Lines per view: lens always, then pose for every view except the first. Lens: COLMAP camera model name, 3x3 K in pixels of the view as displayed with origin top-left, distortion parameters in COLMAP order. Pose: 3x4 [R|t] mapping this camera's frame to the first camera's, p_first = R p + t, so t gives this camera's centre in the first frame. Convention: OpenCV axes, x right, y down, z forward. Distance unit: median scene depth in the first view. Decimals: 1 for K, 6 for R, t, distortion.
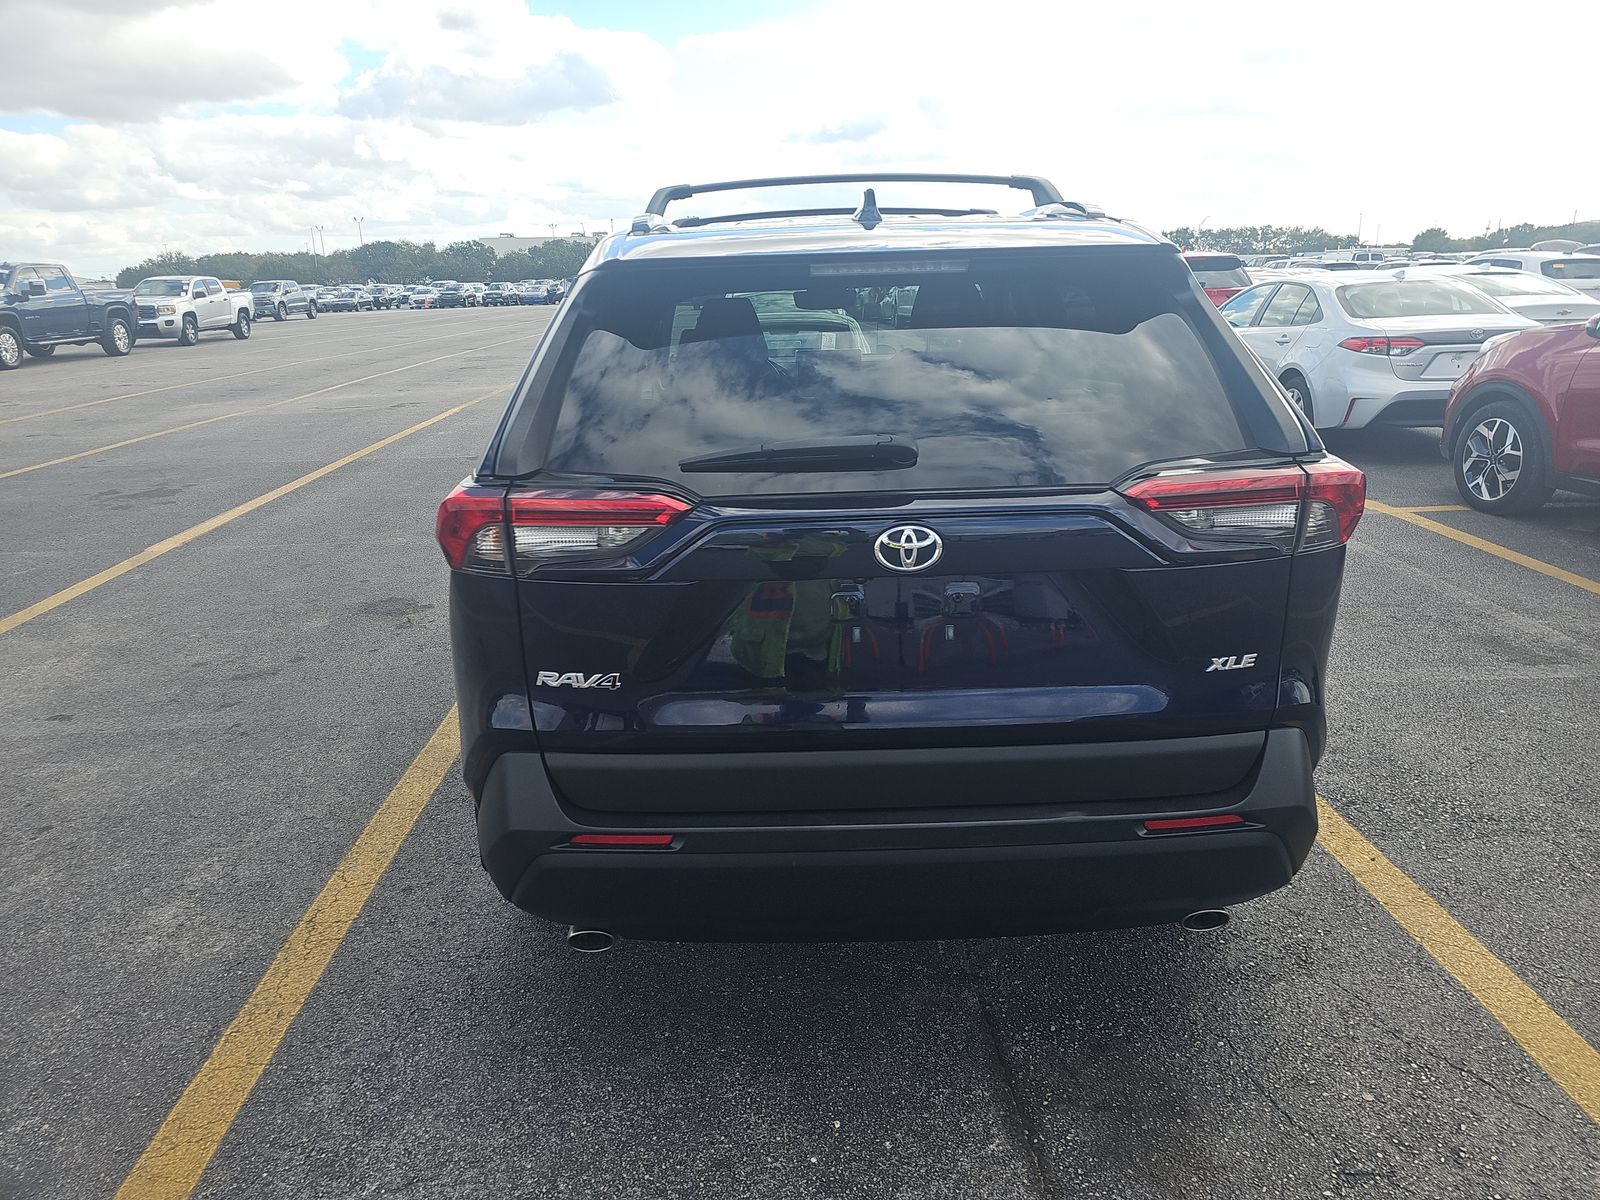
lens RADIAL K [[1084.4, 0, 800.0], [0, 1084.4, 600.0], [0, 0, 1]] dist [0.026757, -0.041737]
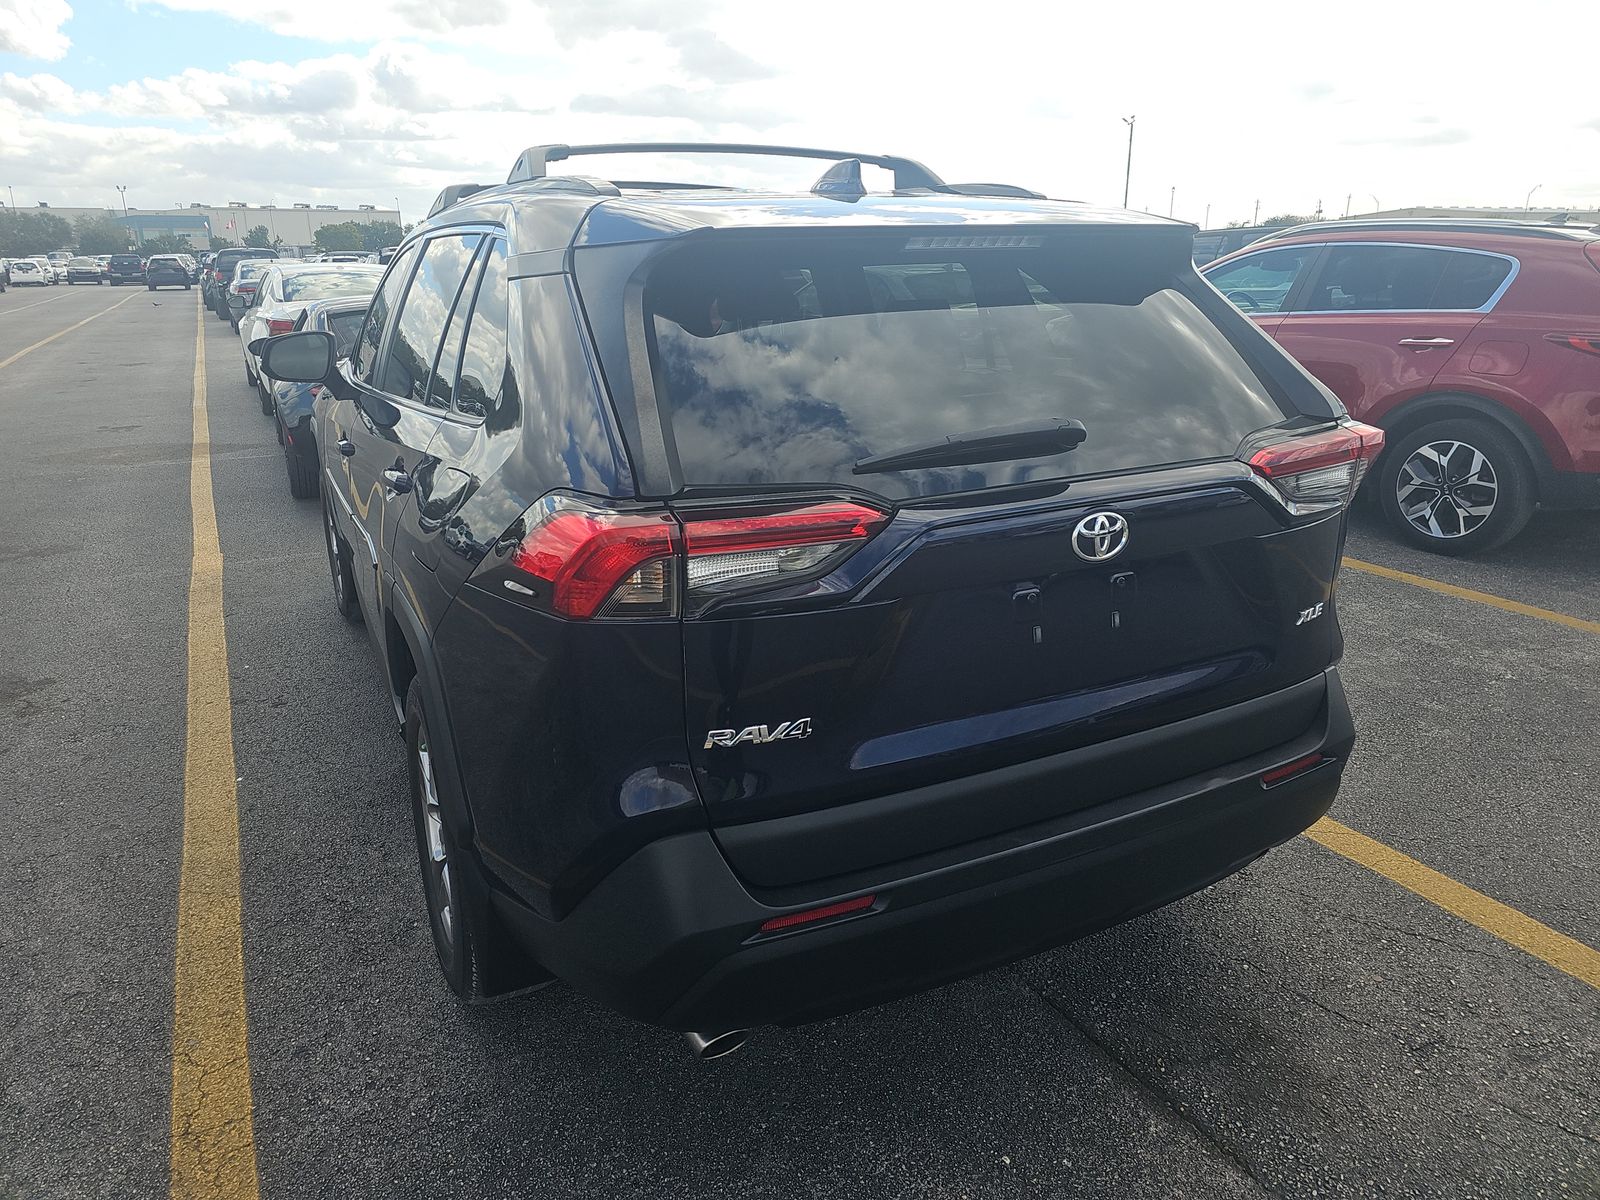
lens RADIAL K [[1082.4, 0, 772.7], [0, 1082.4, 579.8], [0, 0, 1]] dist [0.038362, -0.048912]
pose [[0.899137, -0.112914, 0.422850, -0.531353], [0.115780, 0.993093, 0.018995, -0.057192], [-0.422075, 0.031878, 0.906000, 0.245256]]
